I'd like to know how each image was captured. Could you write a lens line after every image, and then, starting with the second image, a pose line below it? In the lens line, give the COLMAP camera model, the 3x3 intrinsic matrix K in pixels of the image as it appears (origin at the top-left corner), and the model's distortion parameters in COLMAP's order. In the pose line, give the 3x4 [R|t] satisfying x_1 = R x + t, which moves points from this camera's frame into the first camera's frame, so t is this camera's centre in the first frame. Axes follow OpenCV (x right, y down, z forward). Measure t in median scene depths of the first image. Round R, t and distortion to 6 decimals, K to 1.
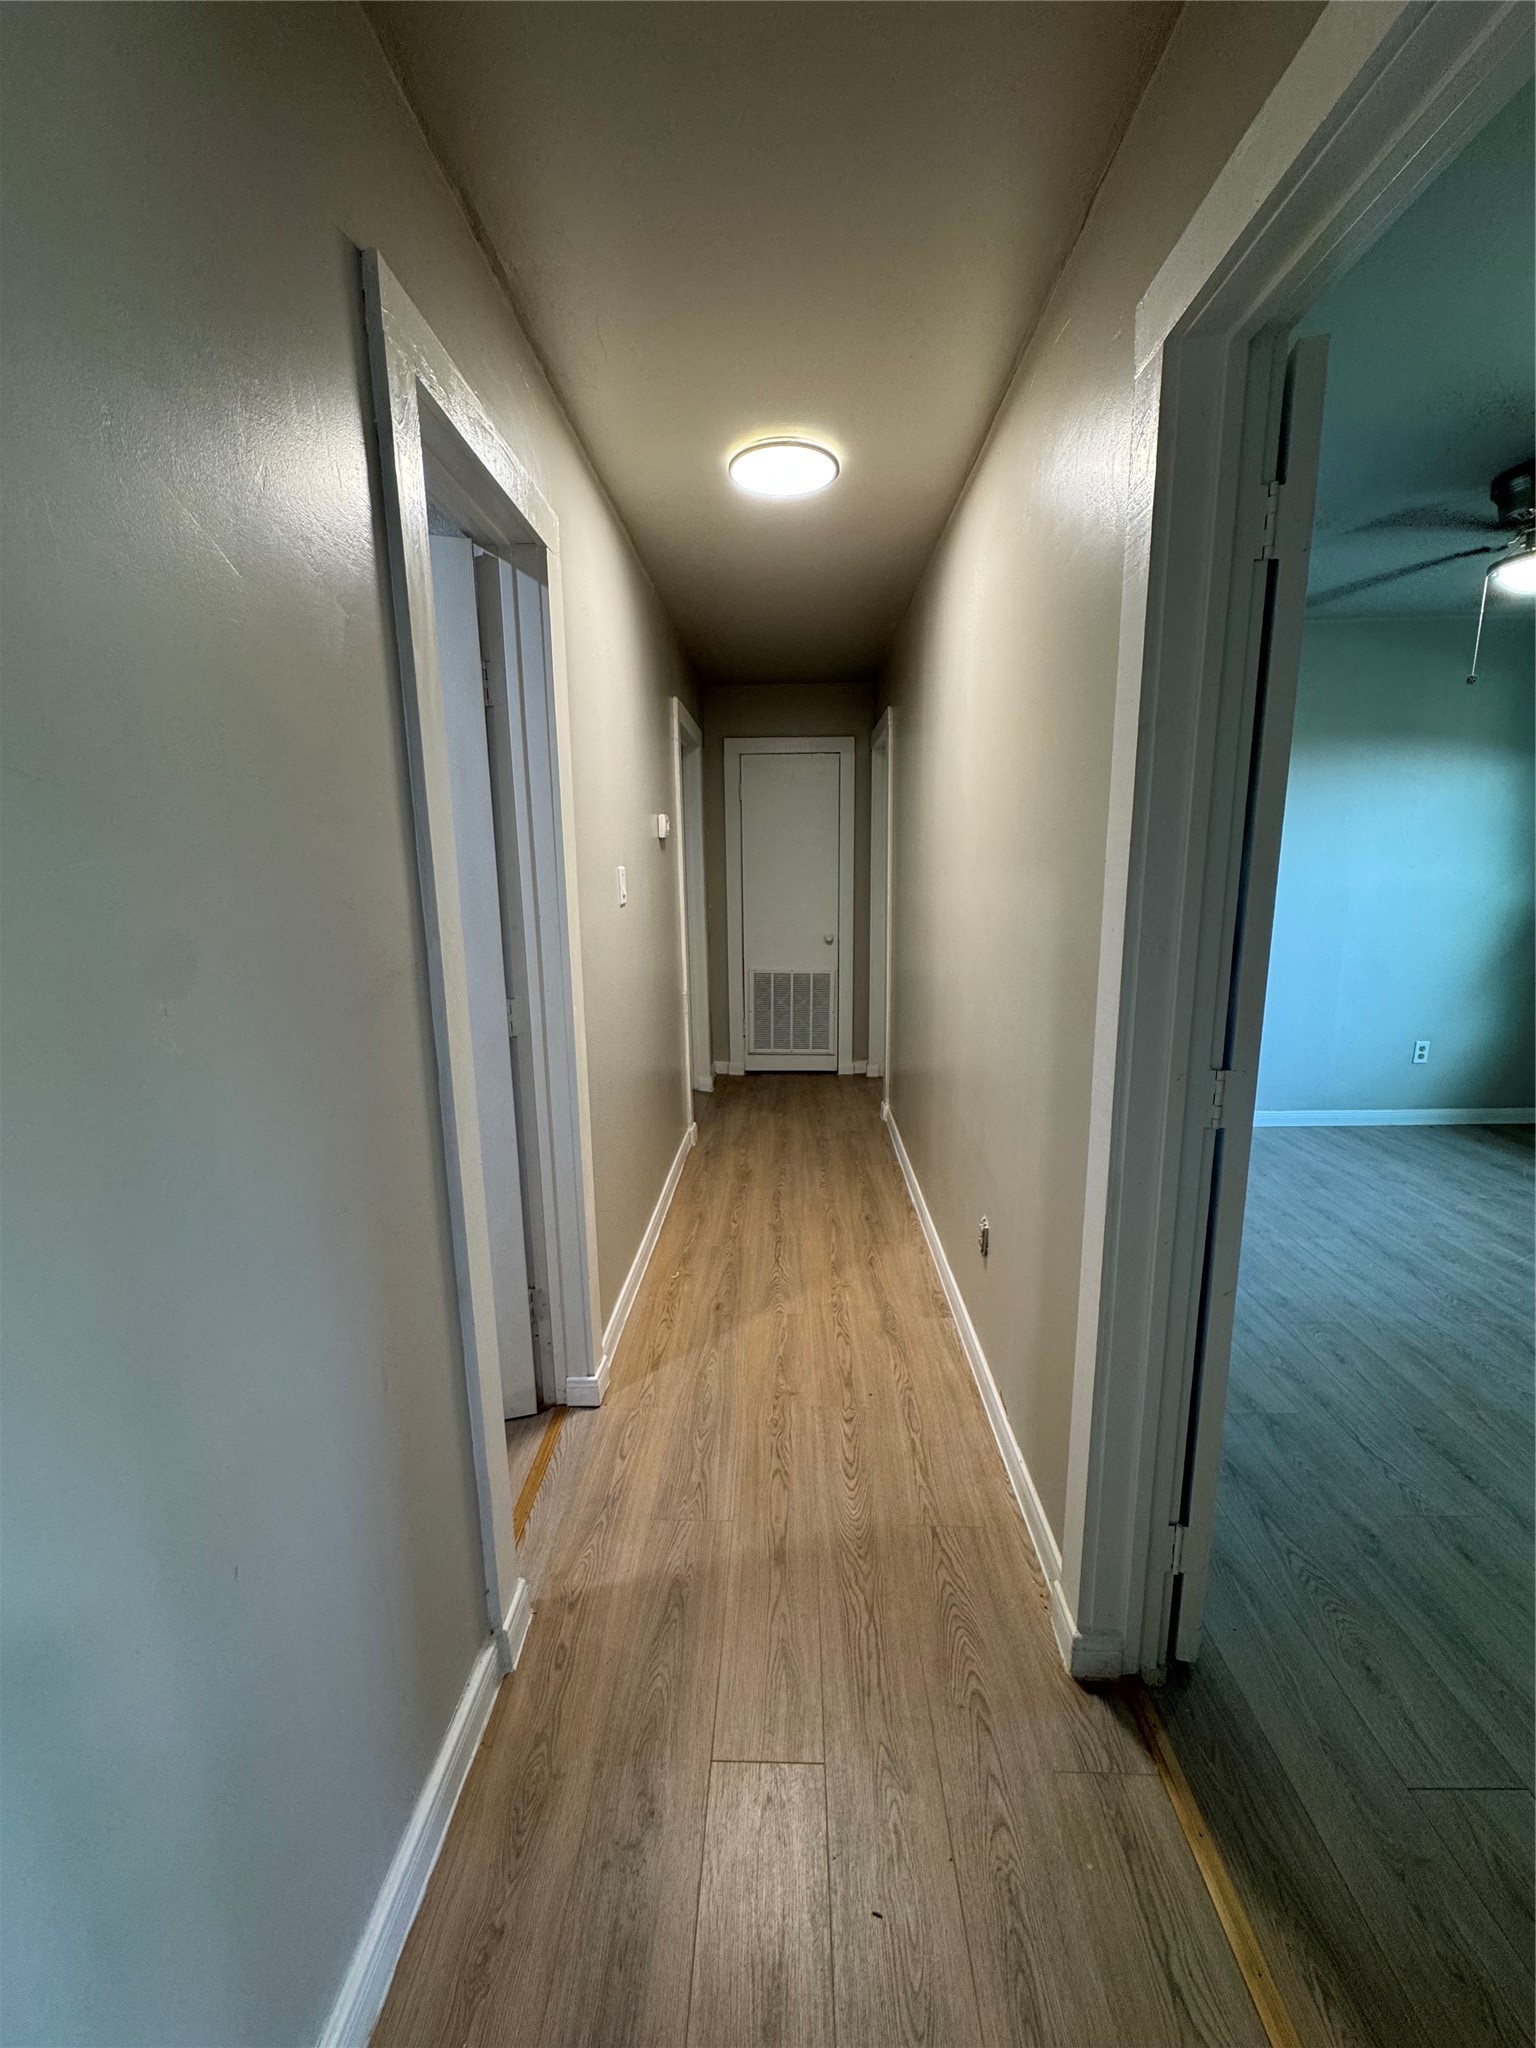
lens RADIAL K [[820.3, 0, 786.7], [0, 820.3, 1007.6], [0, 0, 1]] dist [-0.001917, 0.001063]
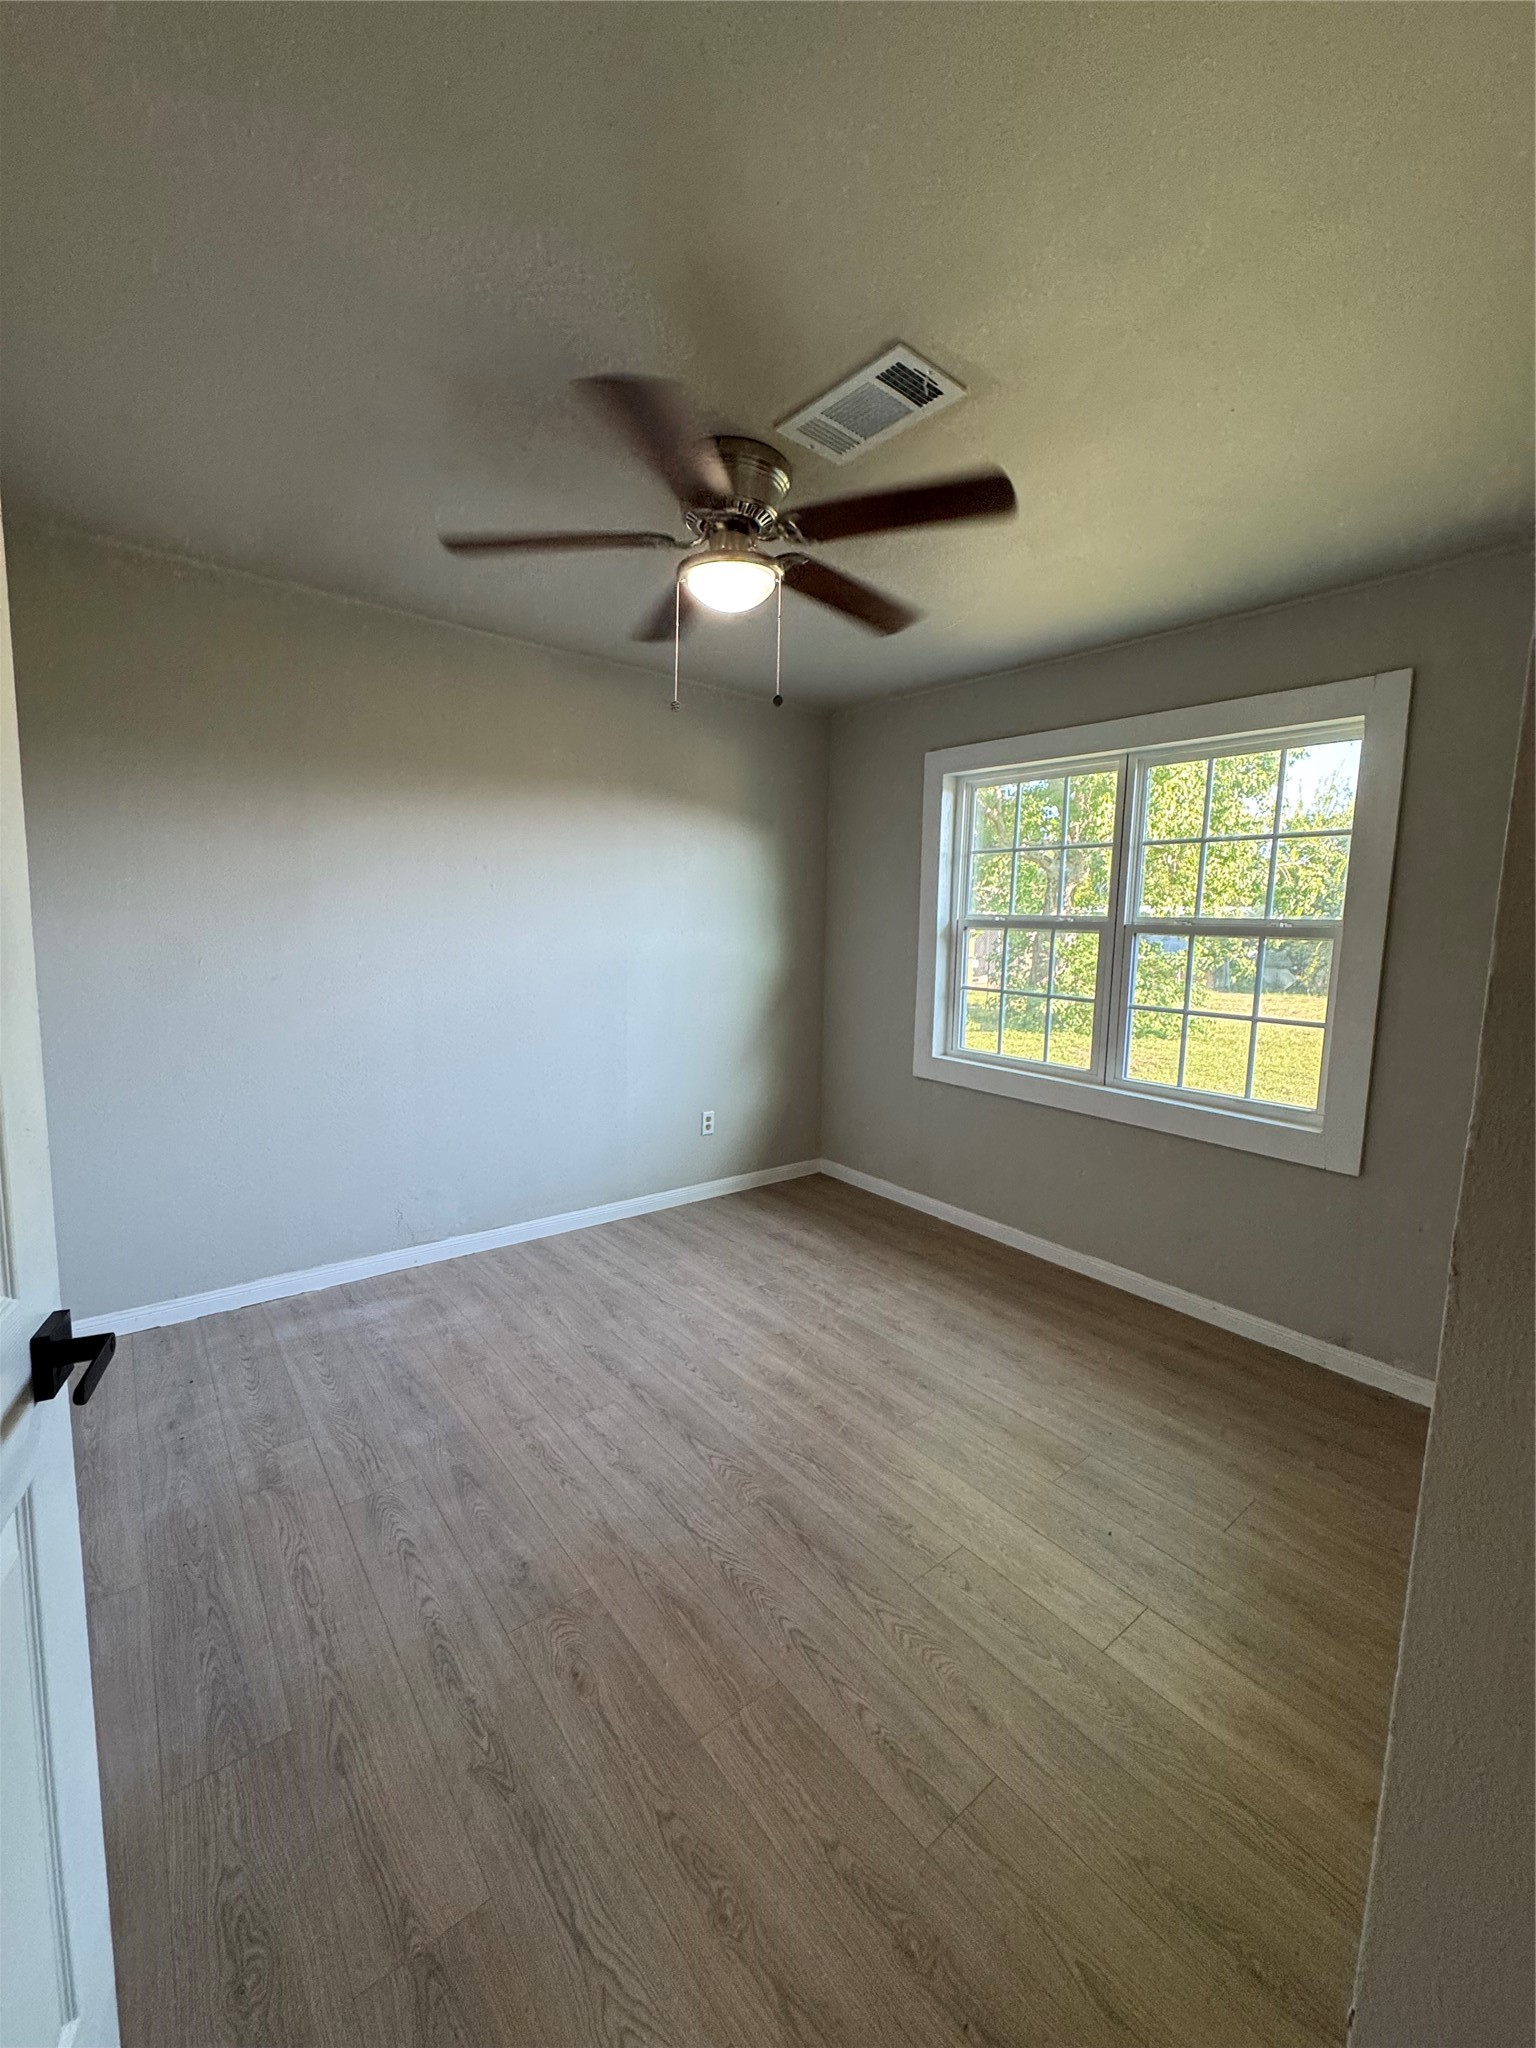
lens RADIAL K [[820.3, 0, 773.9], [0, 820.3, 1011.4], [0, 0, 1]] dist [-0.001917, 0.001063]
pose [[0.767434, -0.043227, 0.639669, 0.257265], [0.086284, 0.995611, -0.036237, -0.039668], [-0.635295, 0.083003, 0.767796, 0.230890]]
